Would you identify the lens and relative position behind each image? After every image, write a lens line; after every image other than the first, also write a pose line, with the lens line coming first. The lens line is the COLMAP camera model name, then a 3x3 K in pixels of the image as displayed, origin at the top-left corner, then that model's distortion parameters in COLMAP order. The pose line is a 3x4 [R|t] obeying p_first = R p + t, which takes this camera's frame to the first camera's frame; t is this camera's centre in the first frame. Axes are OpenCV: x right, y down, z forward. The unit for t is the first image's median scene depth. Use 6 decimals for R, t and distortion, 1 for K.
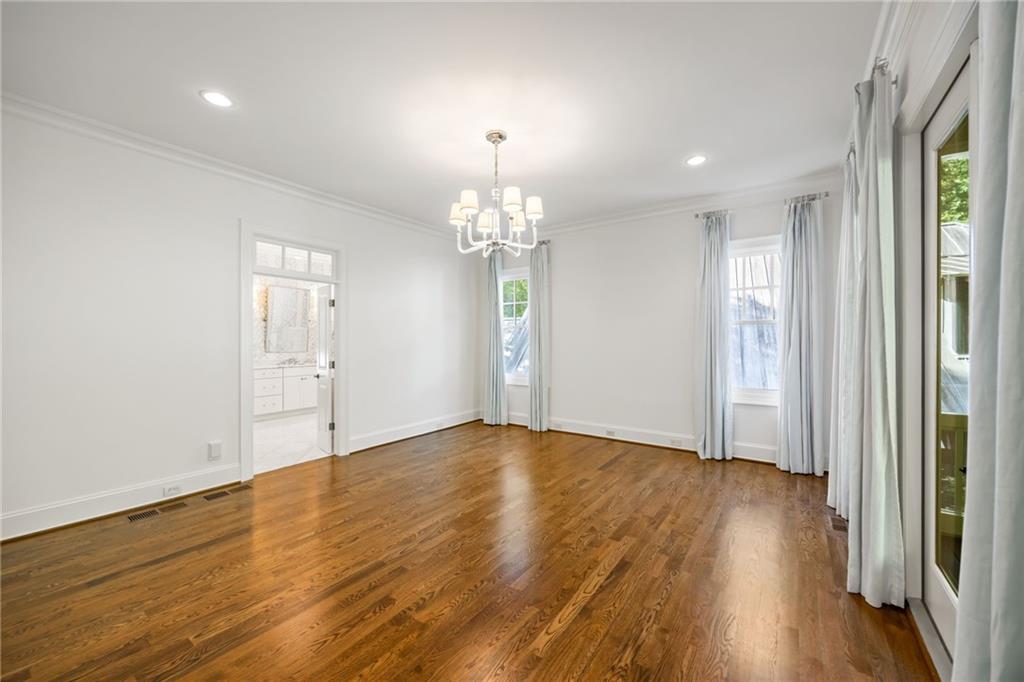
lens RADIAL K [[409.1, 0, 510.6], [0, 409.1, 335.0], [0, 0, 1]] dist [-0.000571, -0.000044]
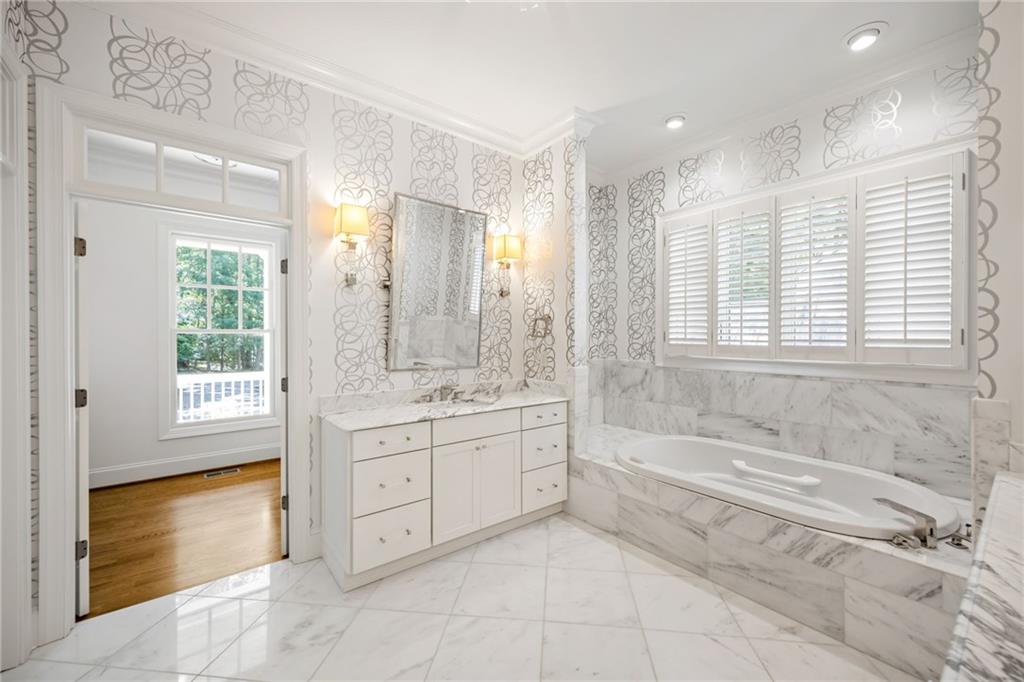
lens RADIAL K [[409.1, 0, 510.6], [0, 409.1, 335.0], [0, 0, 1]] dist [-0.000571, -0.000044]
pose [[0.966305, 0.003311, -0.257380, -0.374048], [-0.002025, 0.999984, 0.005261, 0.005883], [0.257393, -0.004563, 0.966296, 0.633328]]
